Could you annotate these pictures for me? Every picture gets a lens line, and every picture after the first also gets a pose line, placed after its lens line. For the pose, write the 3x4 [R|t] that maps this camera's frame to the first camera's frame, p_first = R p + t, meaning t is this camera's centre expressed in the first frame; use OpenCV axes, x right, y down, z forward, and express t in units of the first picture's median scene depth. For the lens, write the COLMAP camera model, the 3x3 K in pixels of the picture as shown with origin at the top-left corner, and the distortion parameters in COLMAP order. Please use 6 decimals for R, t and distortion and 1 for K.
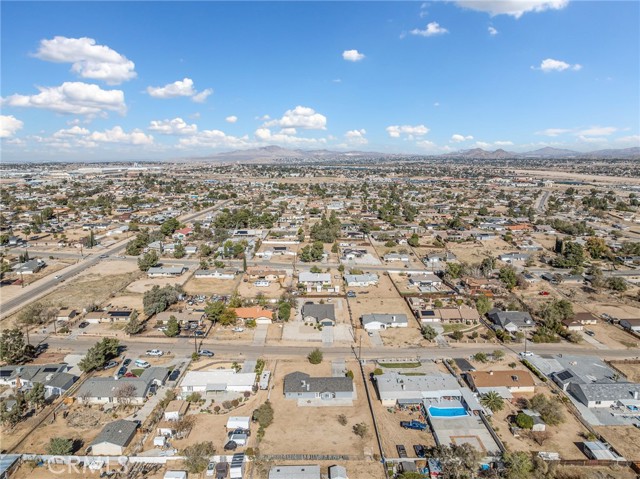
lens RADIAL K [[454.2, 0, 320.0], [0, 454.2, 239.5], [0, 0, 1]] dist [-0.039277, 0.006254]
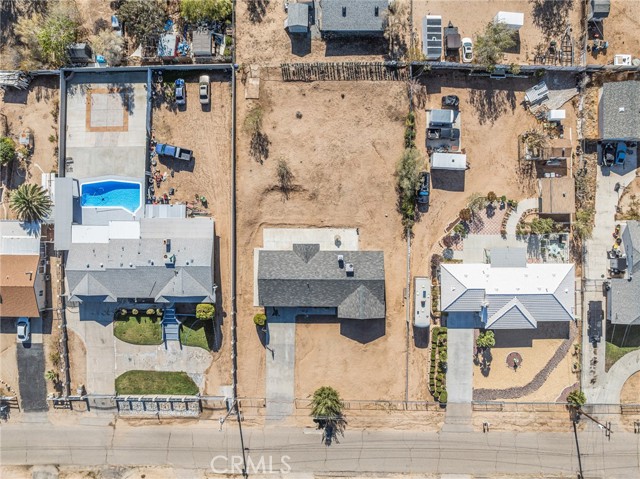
lens RADIAL K [[454.2, 0, 320.0], [0, 454.2, 239.5], [0, 0, 1]] dist [-0.039277, 0.006254]
pose [[-0.999849, -0.014130, 0.010116, -0.005555], [0.012455, -0.176763, 0.984175, -0.167561], [-0.012119, 0.984152, 0.176912, 0.696247]]
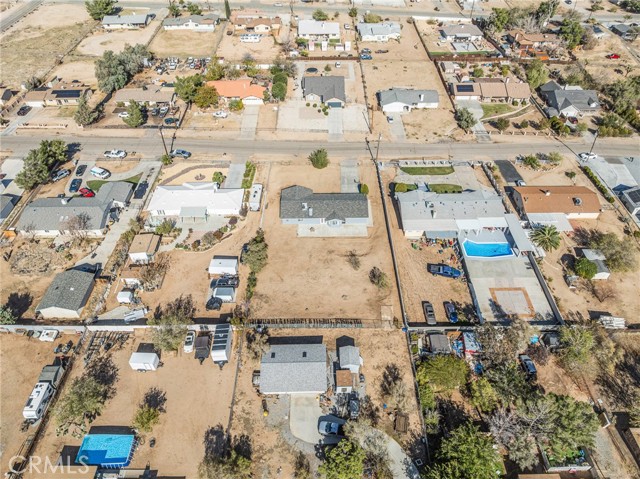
lens RADIAL K [[454.2, 0, 320.0], [0, 454.2, 239.5], [0, 0, 1]] dist [-0.039277, 0.006254]
pose [[0.999961, 0.003793, -0.008025, -0.003161], [0.001164, 0.840285, 0.542143, -0.045577], [0.008799, -0.542131, 0.840248, 0.250251]]
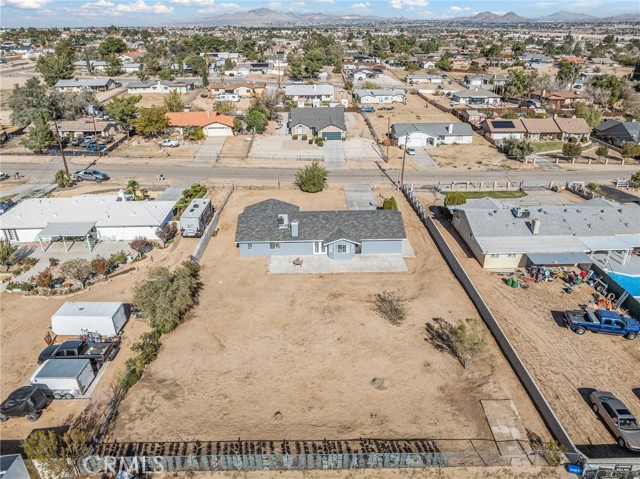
lens RADIAL K [[454.2, 0, 320.0], [0, 454.2, 239.5], [0, 0, 1]] dist [-0.039277, 0.006254]
pose [[0.999939, -0.005584, 0.009576, -0.006112], [0.002854, 0.964421, 0.264354, 0.180772], [-0.010711, -0.264310, 0.964378, 0.479160]]
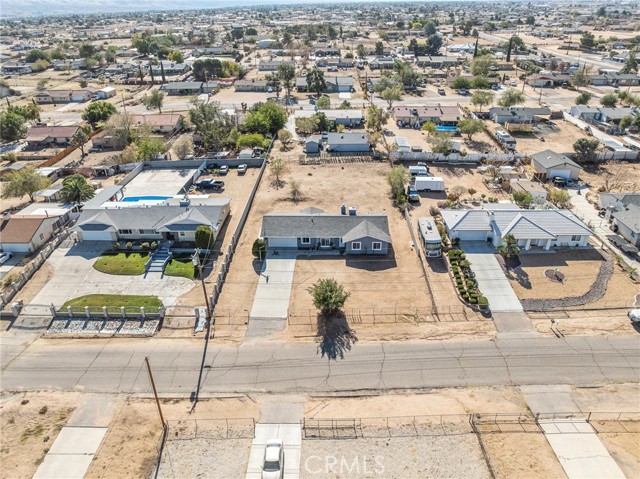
lens RADIAL K [[454.2, 0, 320.0], [0, 454.2, 239.5], [0, 0, 1]] dist [-0.039277, 0.006254]
pose [[-0.999125, -0.001534, 0.041805, -0.016542], [0.024607, 0.786613, 0.616956, -0.004681], [-0.033831, 0.617445, -0.785886, 1.172906]]
